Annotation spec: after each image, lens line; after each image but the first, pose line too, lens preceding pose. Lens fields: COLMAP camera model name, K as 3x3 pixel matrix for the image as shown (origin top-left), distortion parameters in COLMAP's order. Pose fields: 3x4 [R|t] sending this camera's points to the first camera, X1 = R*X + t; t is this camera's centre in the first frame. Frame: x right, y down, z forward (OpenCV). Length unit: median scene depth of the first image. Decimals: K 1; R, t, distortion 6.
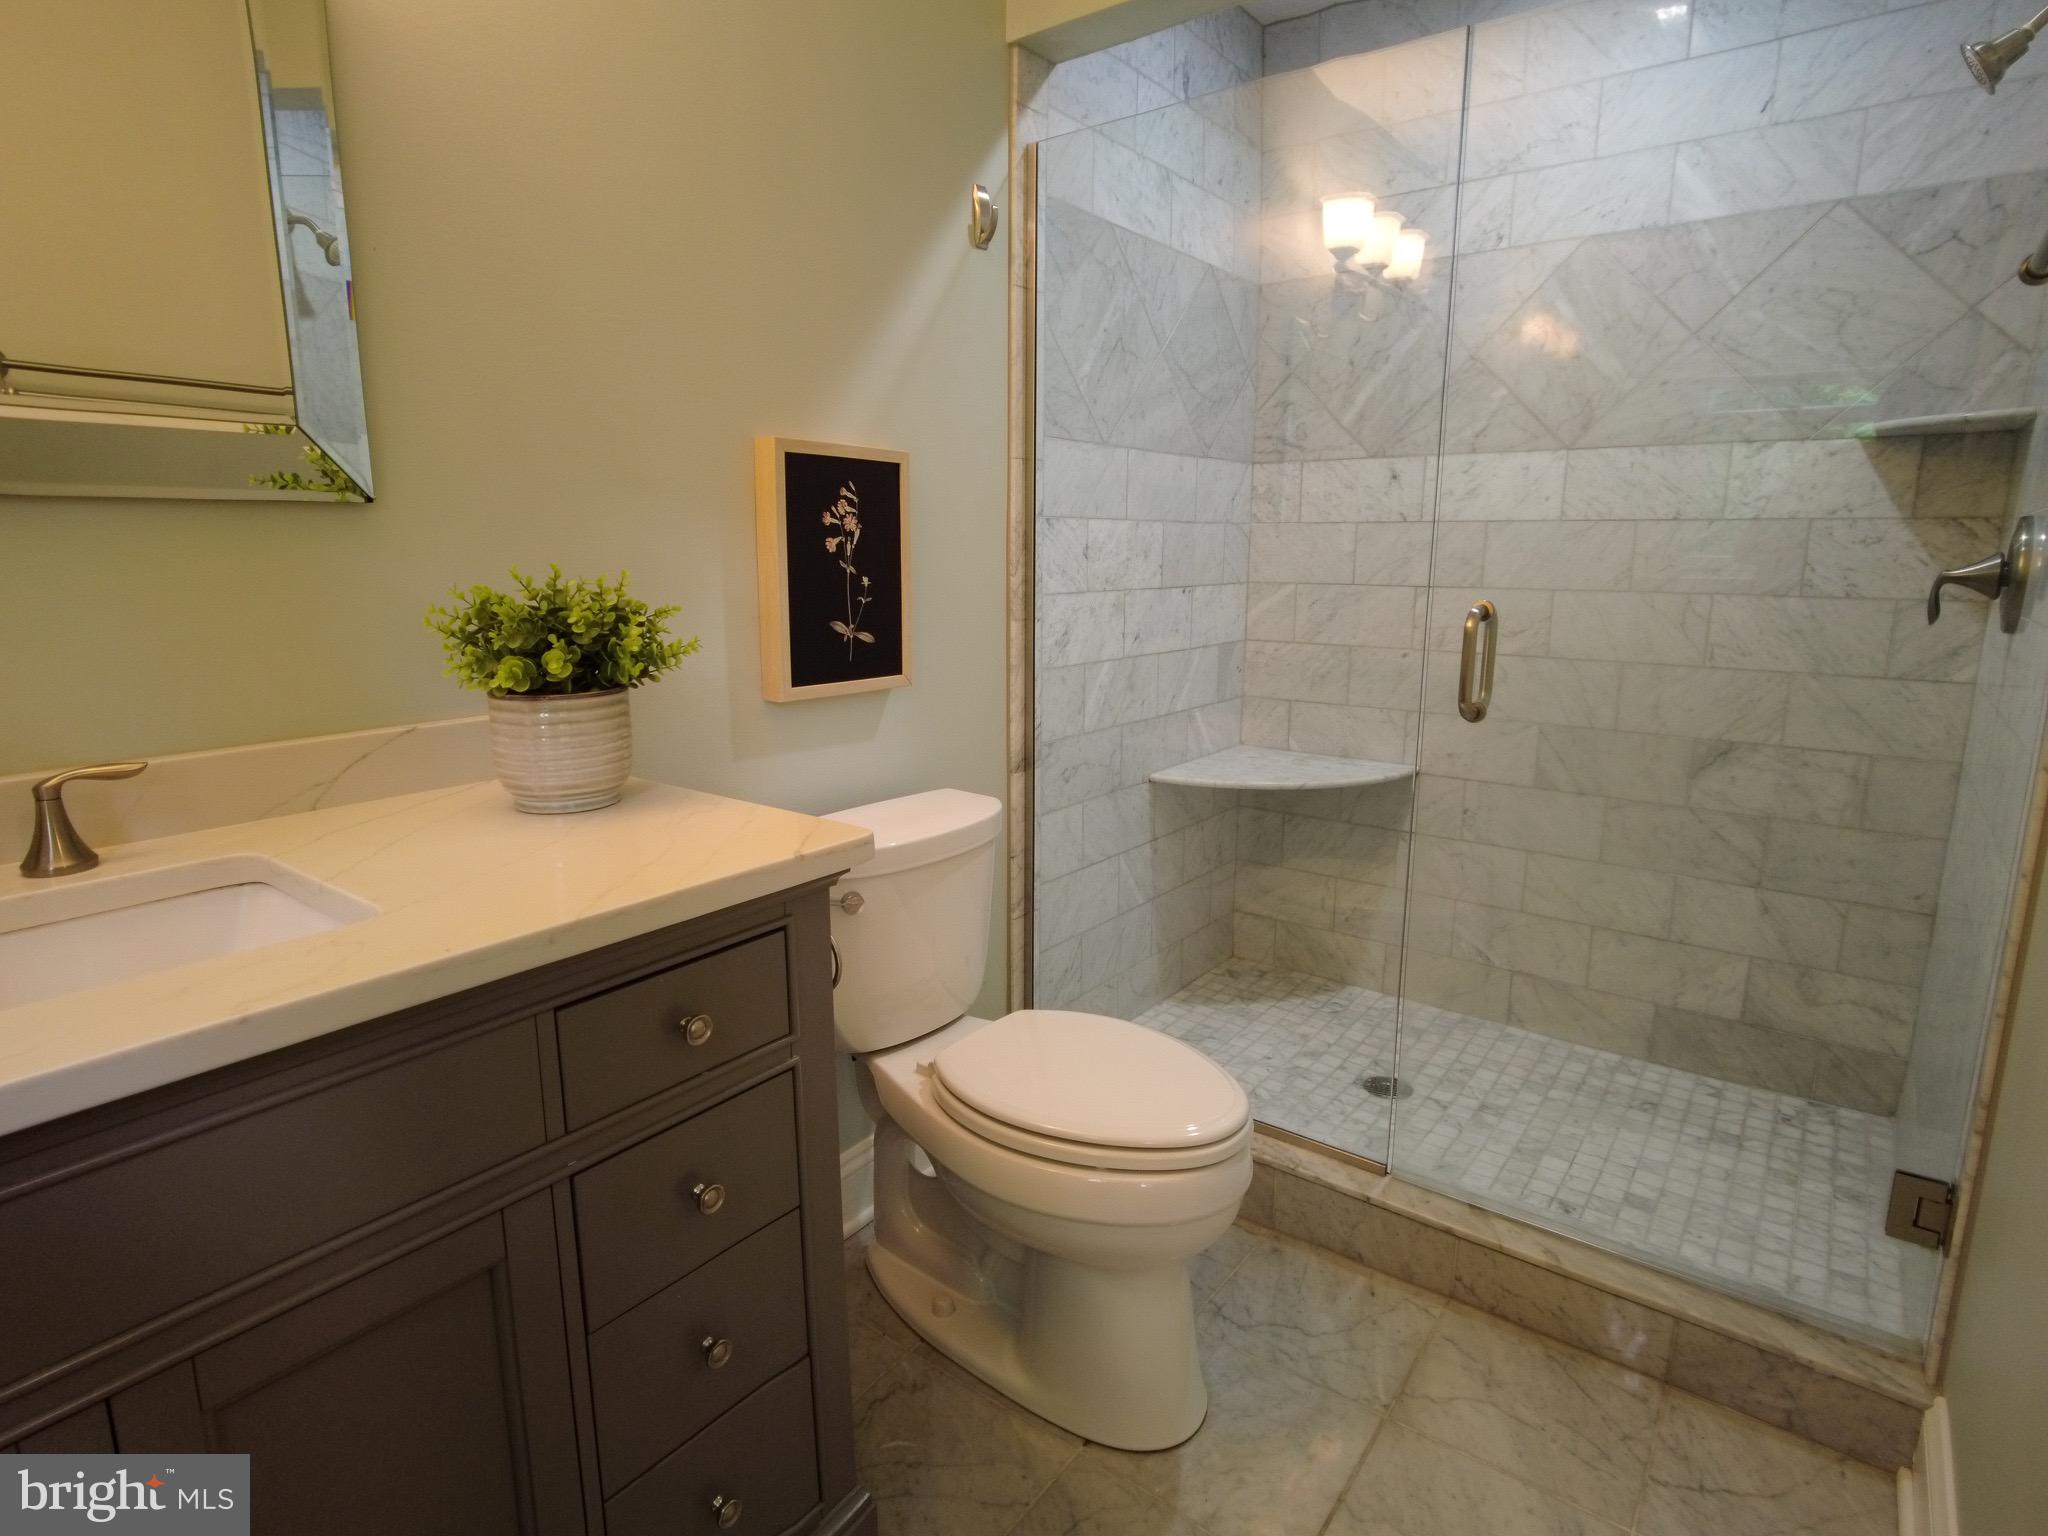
lens RADIAL K [[1080.5, 0, 1024.0], [0, 1080.5, 768.0], [0, 0, 1]] dist [-0.009379, -0.007497]
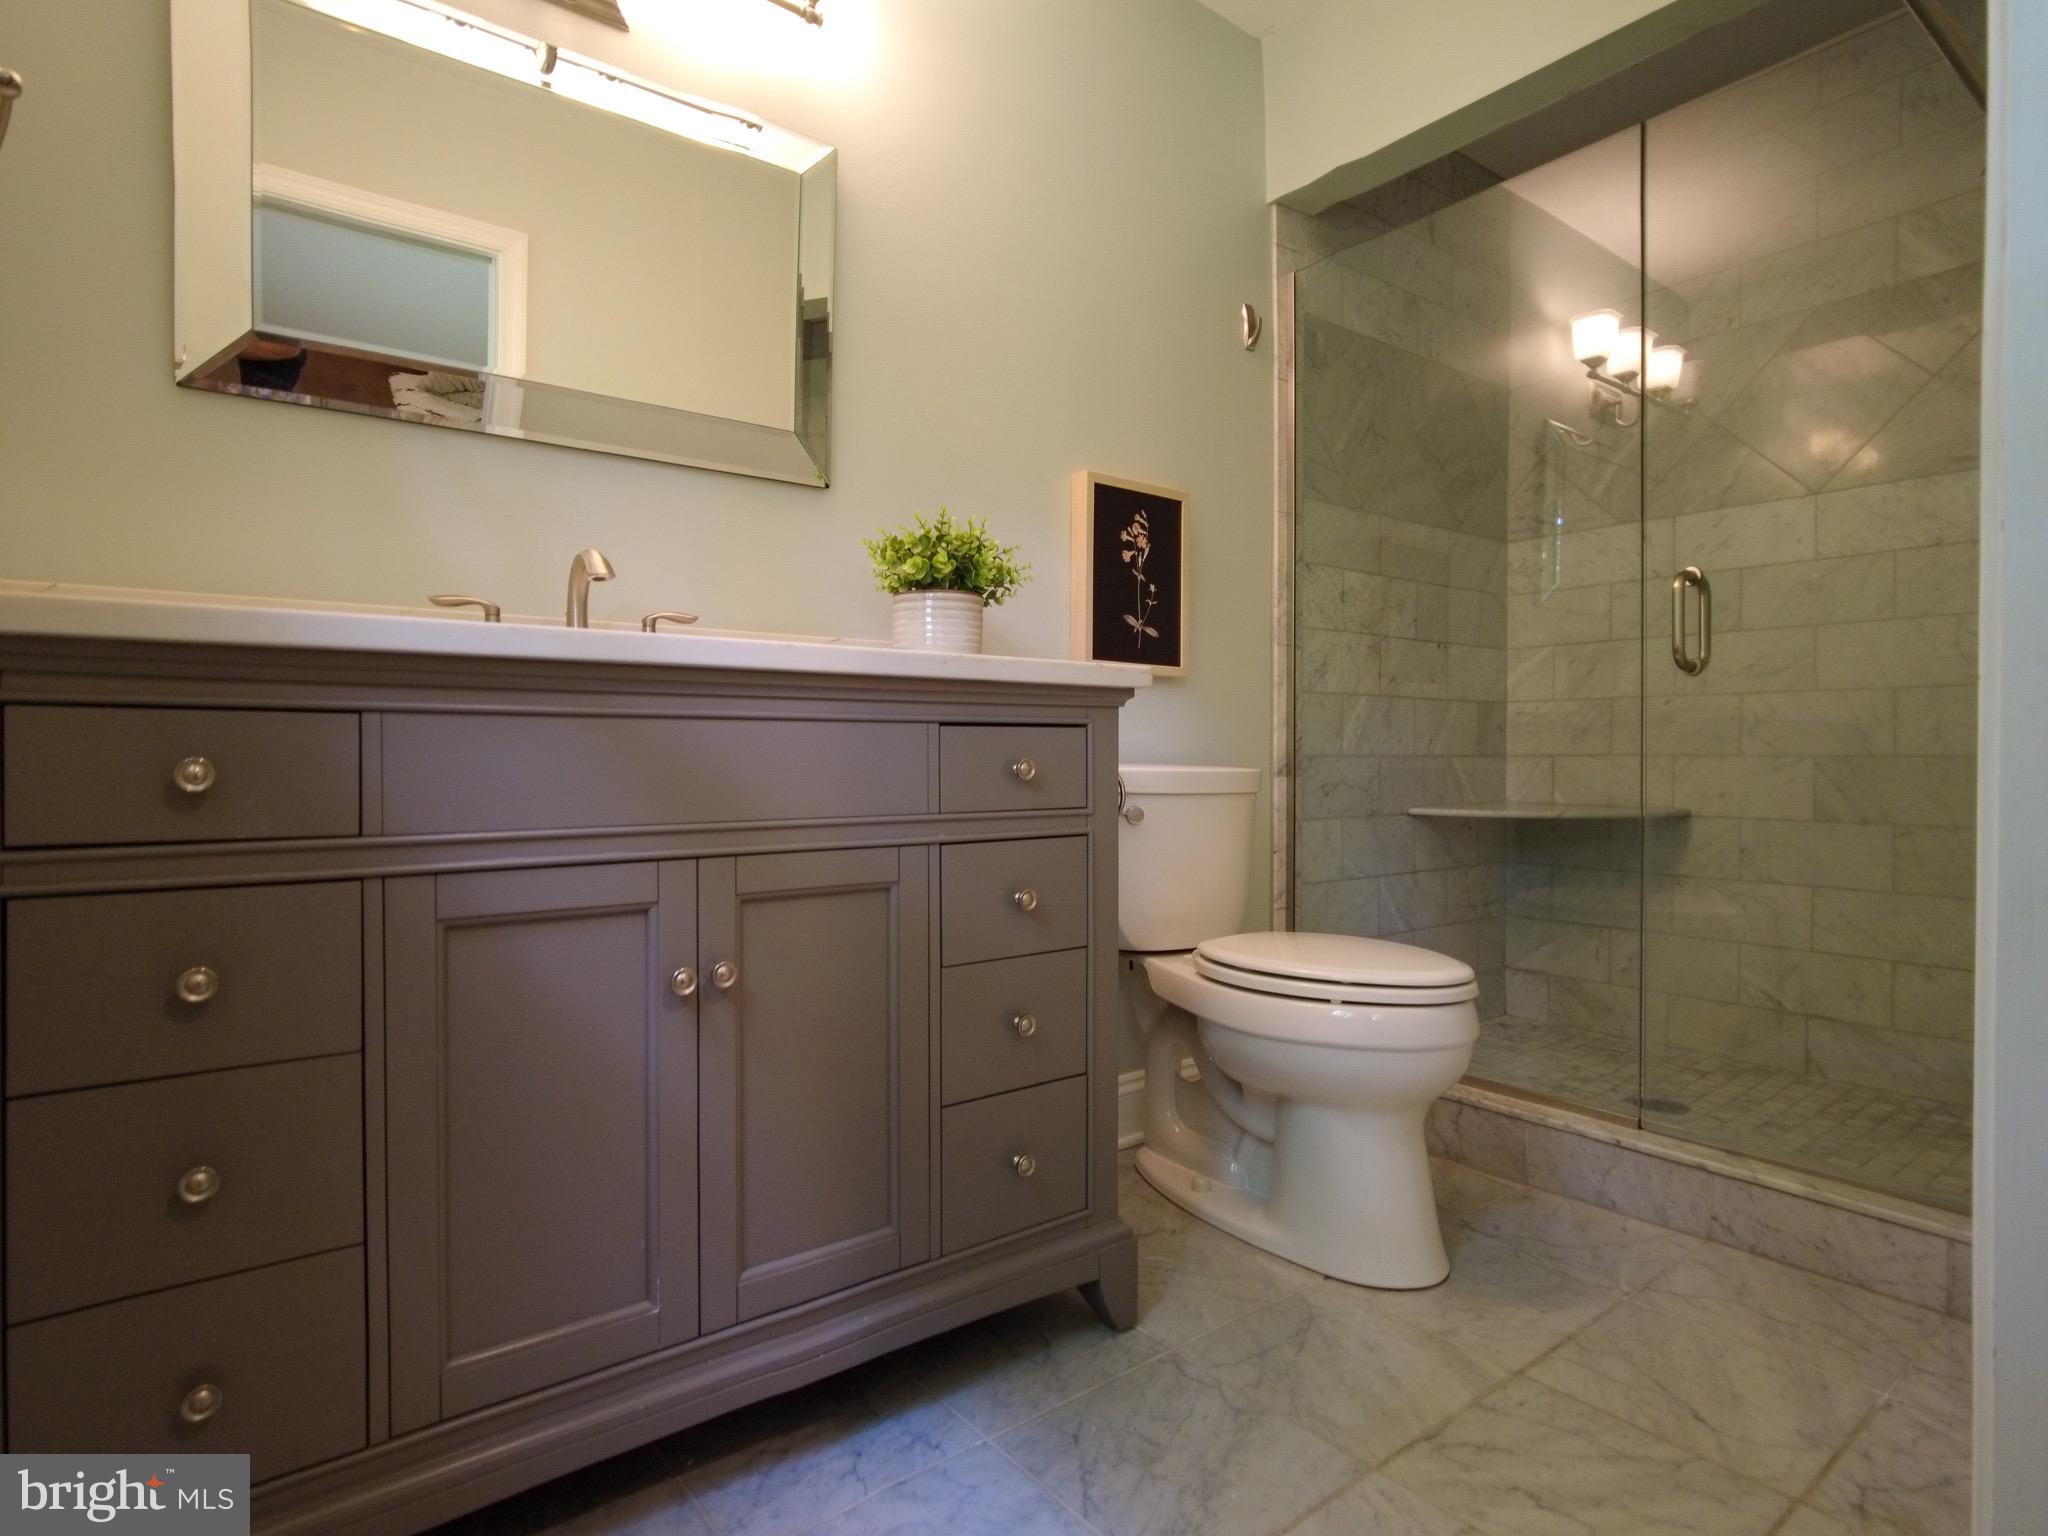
lens RADIAL K [[1080.5, 0, 1024.0], [0, 1080.5, 768.0], [0, 0, 1]] dist [-0.009379, -0.007497]
pose [[0.965522, 0.001092, -0.260318, 0.028795], [-0.050049, 0.982114, -0.181513, 0.206884], [0.255464, 0.188283, 0.948308, -0.151476]]
